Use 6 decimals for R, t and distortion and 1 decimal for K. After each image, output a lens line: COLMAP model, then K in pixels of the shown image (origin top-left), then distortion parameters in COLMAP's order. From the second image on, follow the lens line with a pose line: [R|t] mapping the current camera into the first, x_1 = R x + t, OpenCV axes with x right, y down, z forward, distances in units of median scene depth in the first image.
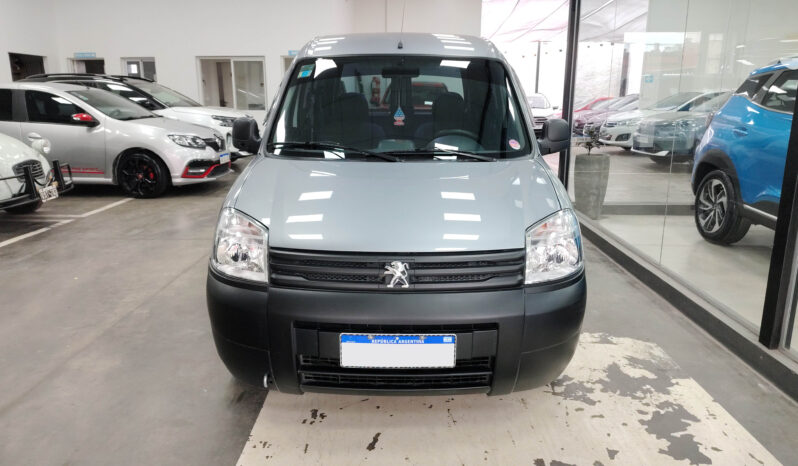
lens RADIAL K [[574.8, 0, 402.1], [0, 574.8, 234.8], [0, 0, 1]] dist [-0.001443, 0.004120]
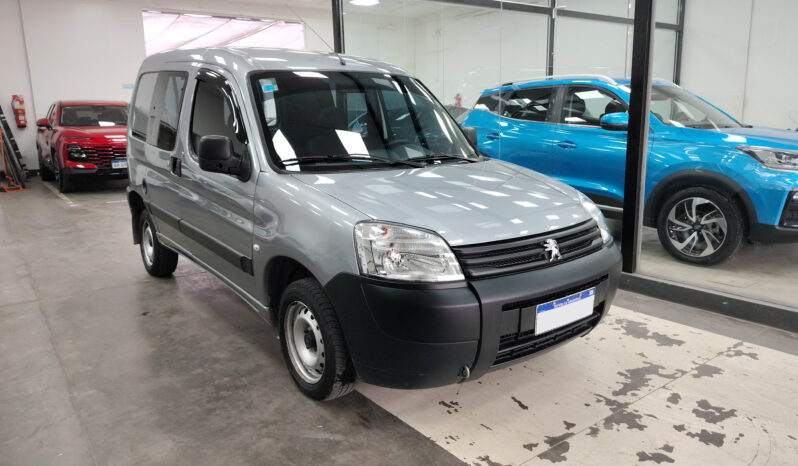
lens RADIAL K [[574.8, 0, 399.6], [0, 574.8, 231.1], [0, 0, 1]] dist [-0.001443, 0.004120]
pose [[0.795588, -0.142770, 0.588776, -0.969757], [0.165819, 0.986042, 0.015037, -0.040729], [-0.582704, 0.085667, 0.808157, 0.201999]]
